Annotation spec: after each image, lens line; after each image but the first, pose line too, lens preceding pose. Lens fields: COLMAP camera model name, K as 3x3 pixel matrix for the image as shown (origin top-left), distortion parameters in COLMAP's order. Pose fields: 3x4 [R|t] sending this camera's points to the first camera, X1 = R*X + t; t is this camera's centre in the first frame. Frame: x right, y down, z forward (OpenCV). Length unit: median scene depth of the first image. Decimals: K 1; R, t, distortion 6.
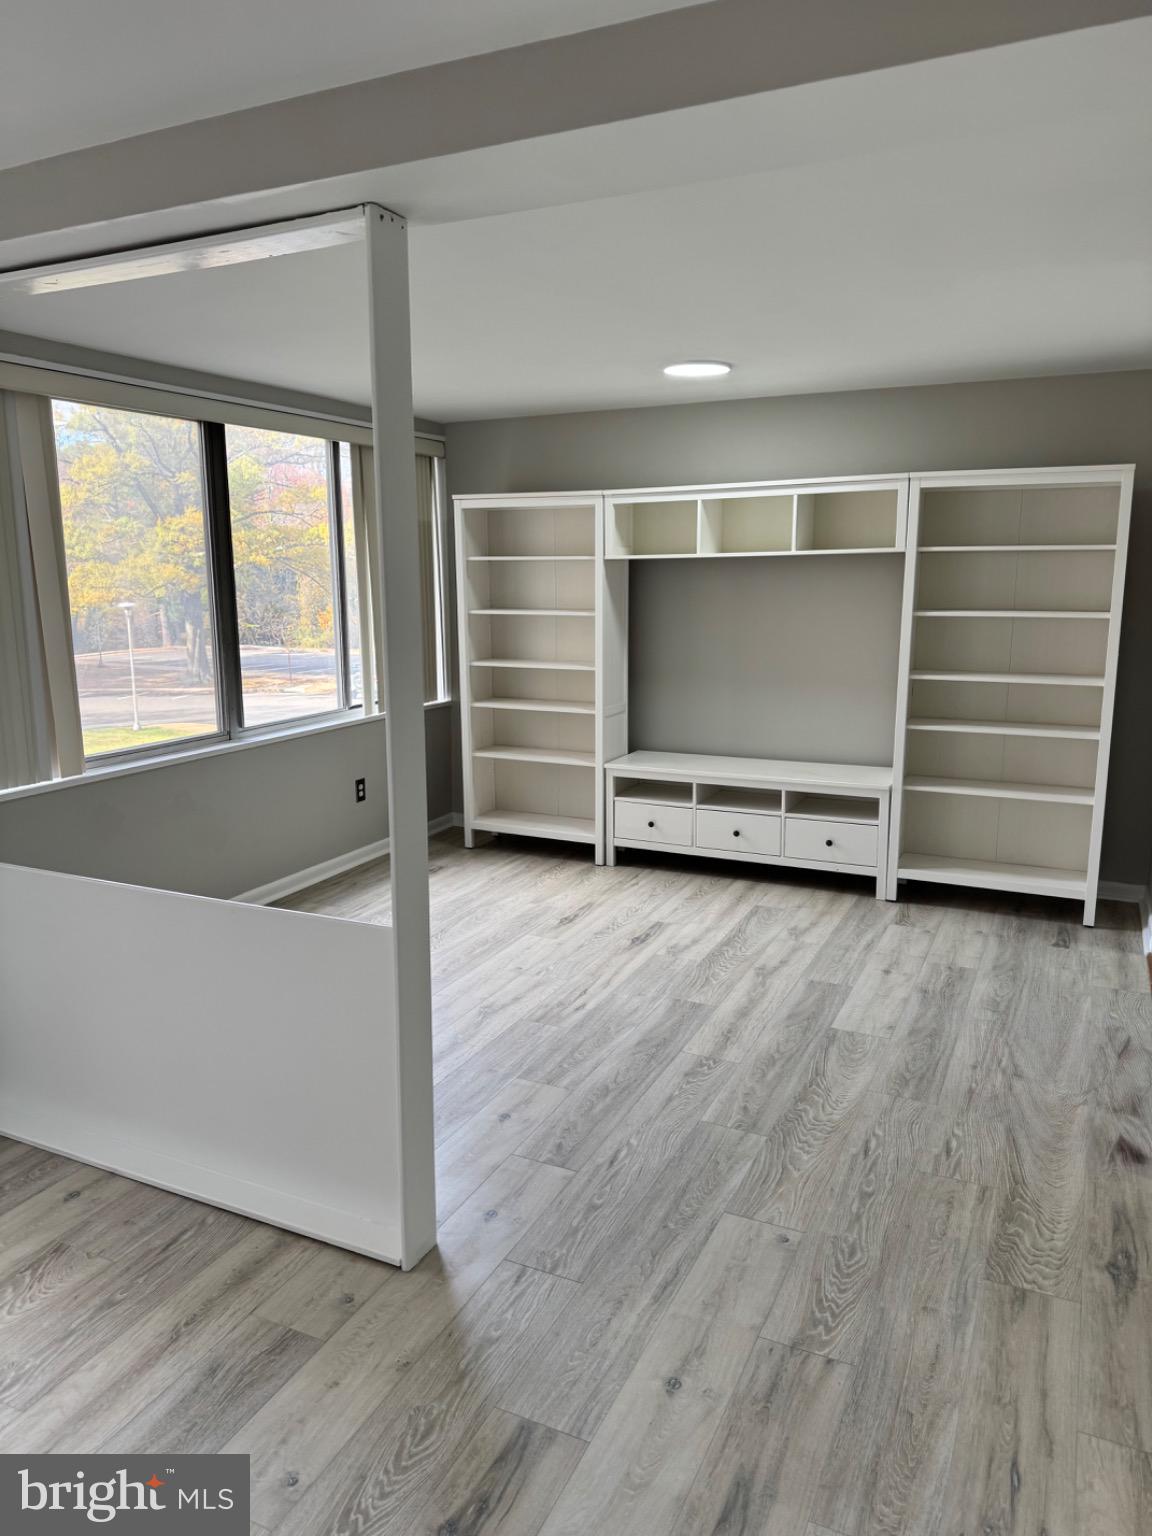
lens RADIAL K [[1087.5, 0, 568.5], [0, 1087.5, 776.8], [0, 0, 1]] dist [0.043072, -0.045298]
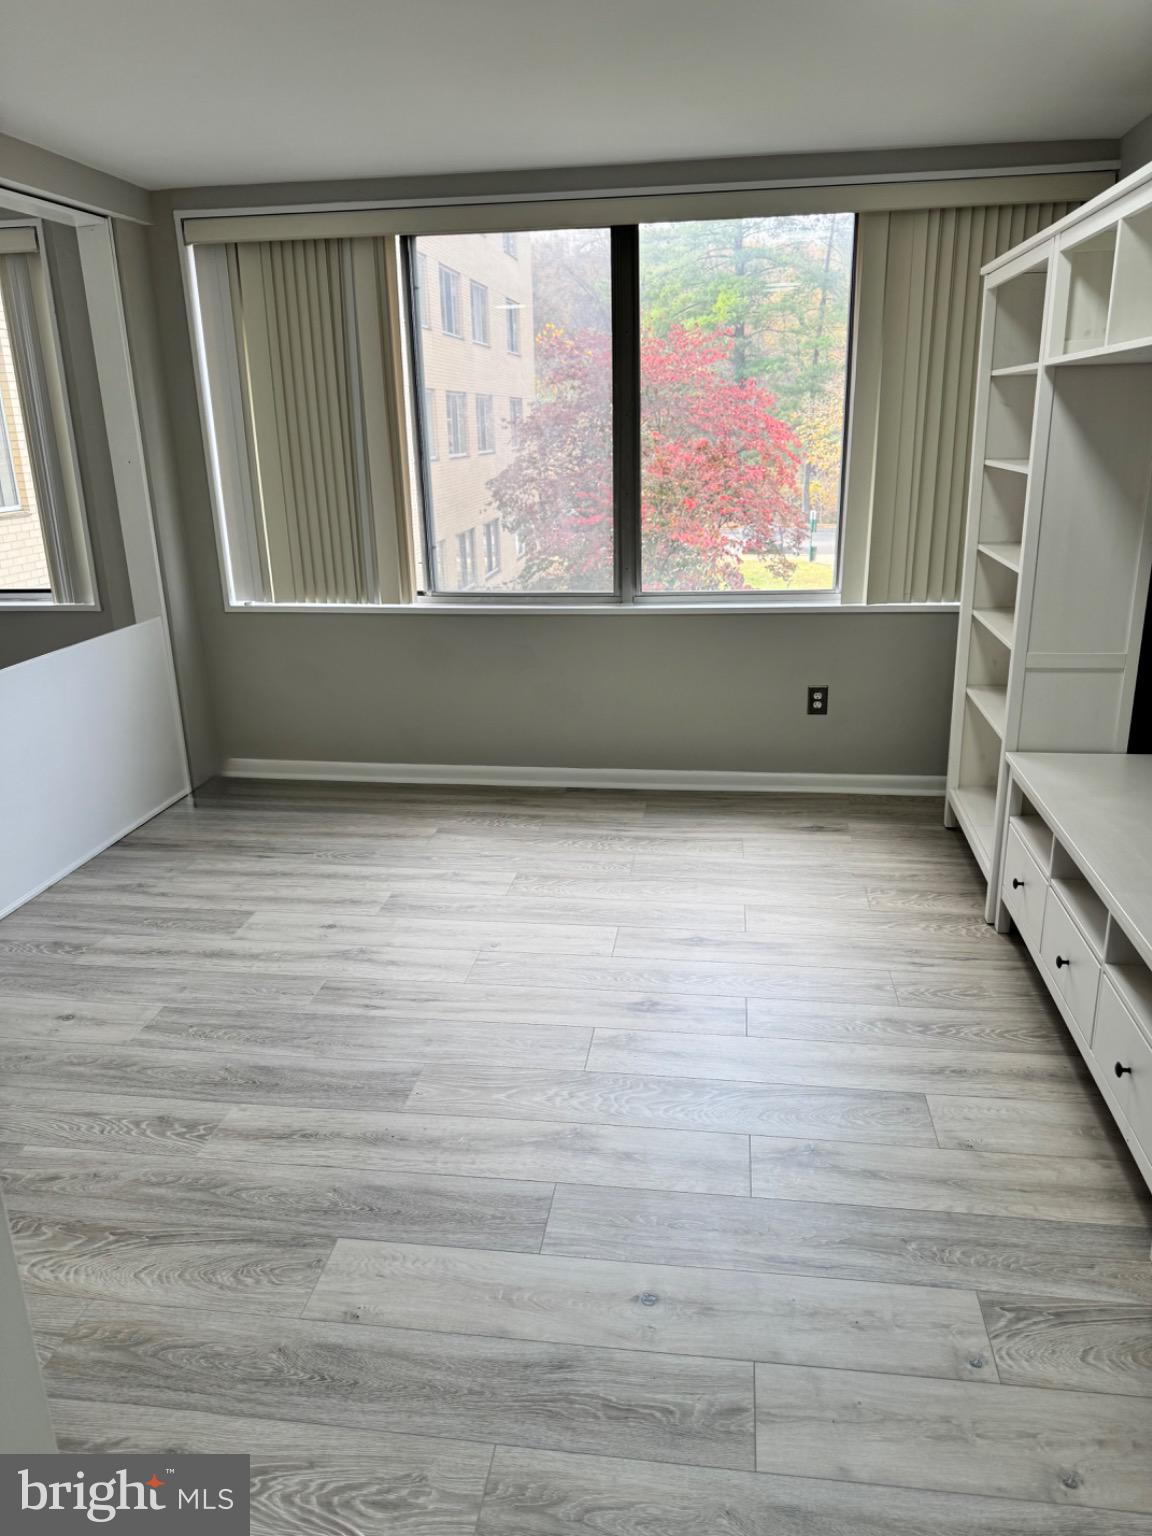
lens RADIAL K [[1087.5, 0, 577.1], [0, 1087.5, 773.6], [0, 0, 1]] dist [0.043072, -0.045298]
pose [[0.299080, 0.295047, -0.907468, 0.675738], [-0.163316, 0.952792, 0.255958, -0.154721], [0.940148, 0.071652, 0.333147, 0.852113]]
